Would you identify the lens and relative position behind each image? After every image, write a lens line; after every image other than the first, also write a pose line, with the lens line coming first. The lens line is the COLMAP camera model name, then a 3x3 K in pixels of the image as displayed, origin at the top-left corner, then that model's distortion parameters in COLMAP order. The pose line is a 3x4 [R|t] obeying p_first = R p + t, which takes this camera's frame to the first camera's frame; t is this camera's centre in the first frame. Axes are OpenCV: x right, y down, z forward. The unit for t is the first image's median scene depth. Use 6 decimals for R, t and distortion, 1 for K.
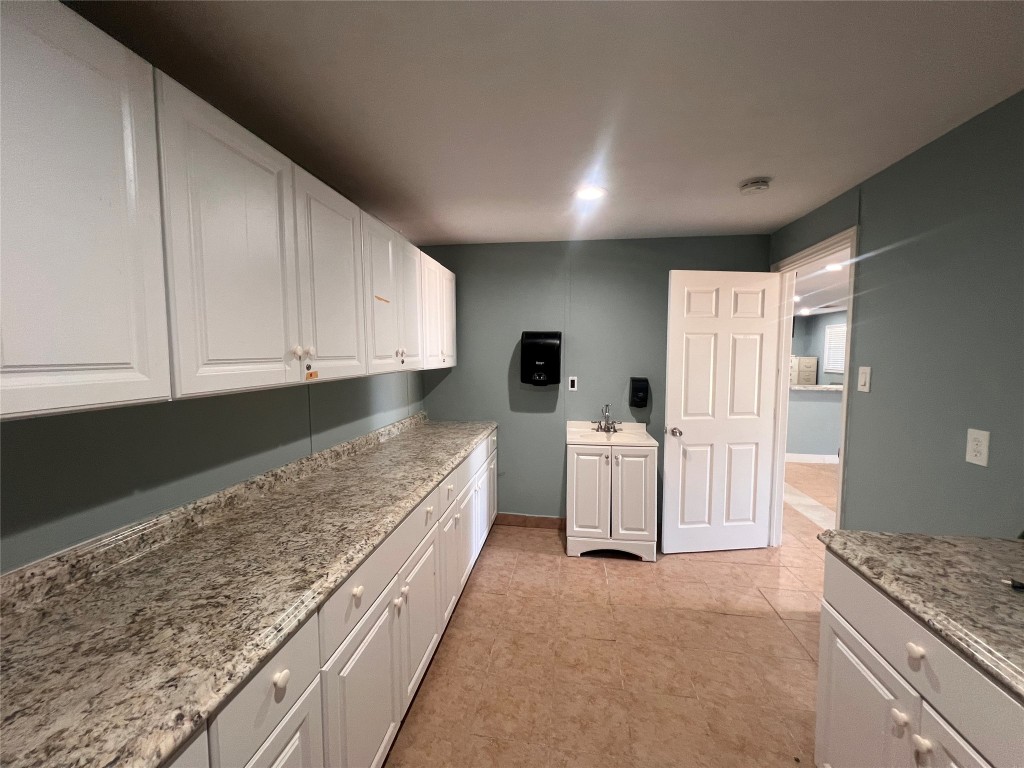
lens RADIAL K [[406.4, 0, 509.3], [0, 406.4, 383.6], [0, 0, 1]] dist [-0.006156, 0.001422]
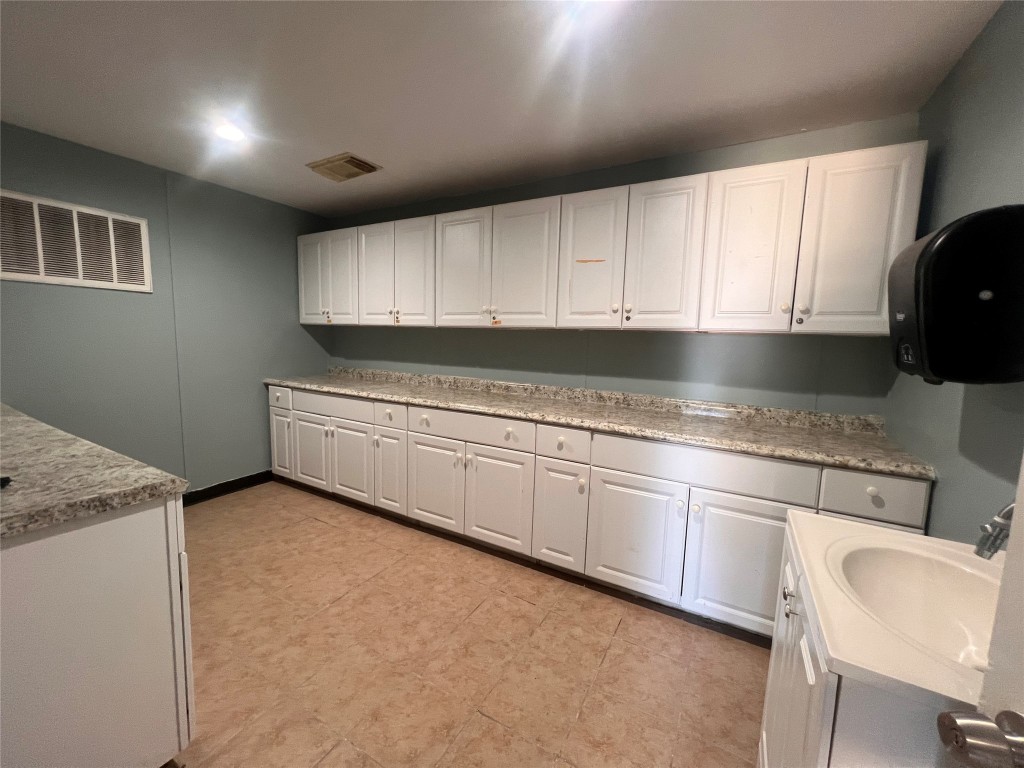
lens RADIAL K [[406.4, 0, 510.1], [0, 406.4, 382.7], [0, 0, 1]] dist [-0.006156, 0.001422]
pose [[-0.361083, 0.095430, -0.927638, 1.125251], [-0.098088, 0.985345, 0.139547, -0.015294], [0.927361, 0.141378, -0.346431, 1.649996]]
